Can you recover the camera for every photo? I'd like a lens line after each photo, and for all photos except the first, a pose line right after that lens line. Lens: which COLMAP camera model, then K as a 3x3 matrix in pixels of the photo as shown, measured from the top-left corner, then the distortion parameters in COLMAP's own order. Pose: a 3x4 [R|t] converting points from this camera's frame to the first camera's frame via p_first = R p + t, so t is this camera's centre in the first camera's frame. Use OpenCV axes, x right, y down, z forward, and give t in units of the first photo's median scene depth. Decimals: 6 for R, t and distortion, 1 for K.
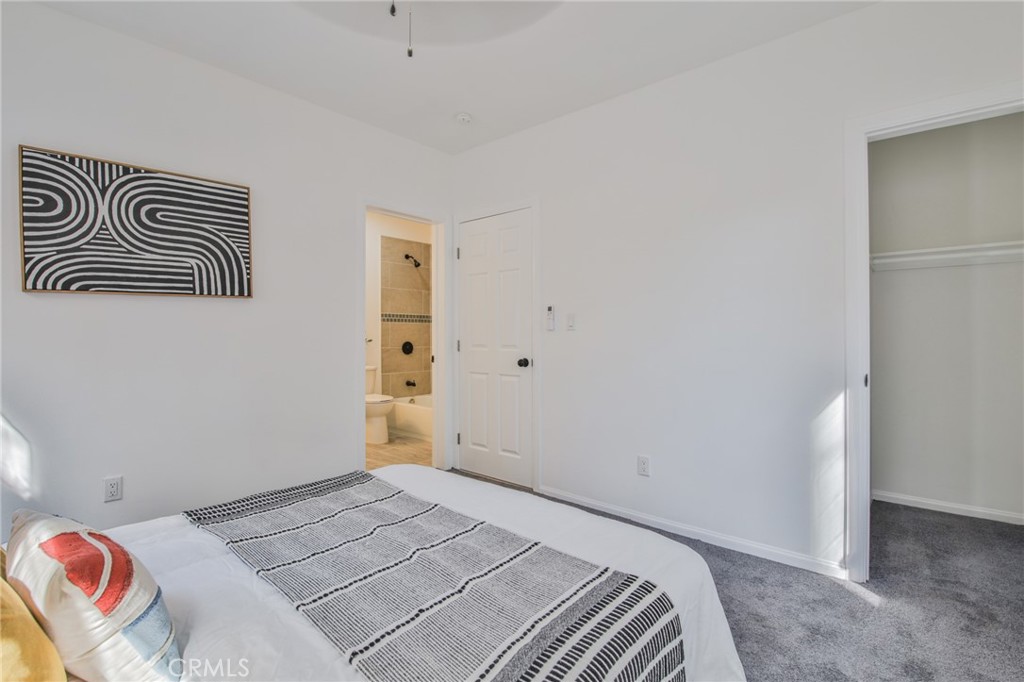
lens RADIAL K [[464.9, 0, 509.3], [0, 464.9, 338.5], [0, 0, 1]] dist [-0.006211, -0.000821]
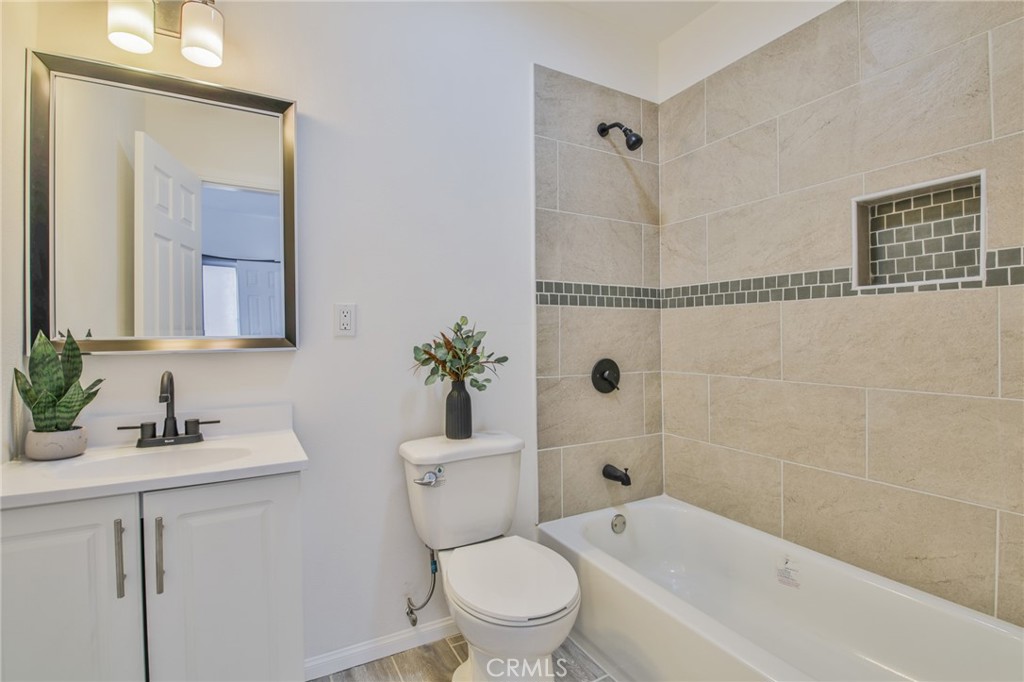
lens RADIAL K [[464.9, 0, 512.2], [0, 464.9, 337.5], [0, 0, 1]] dist [-0.006211, -0.000821]
pose [[0.943713, -0.005380, -0.330721, -0.169077], [0.003583, 0.999975, -0.006043, -0.008423], [0.330746, 0.004518, 0.943709, 0.634909]]
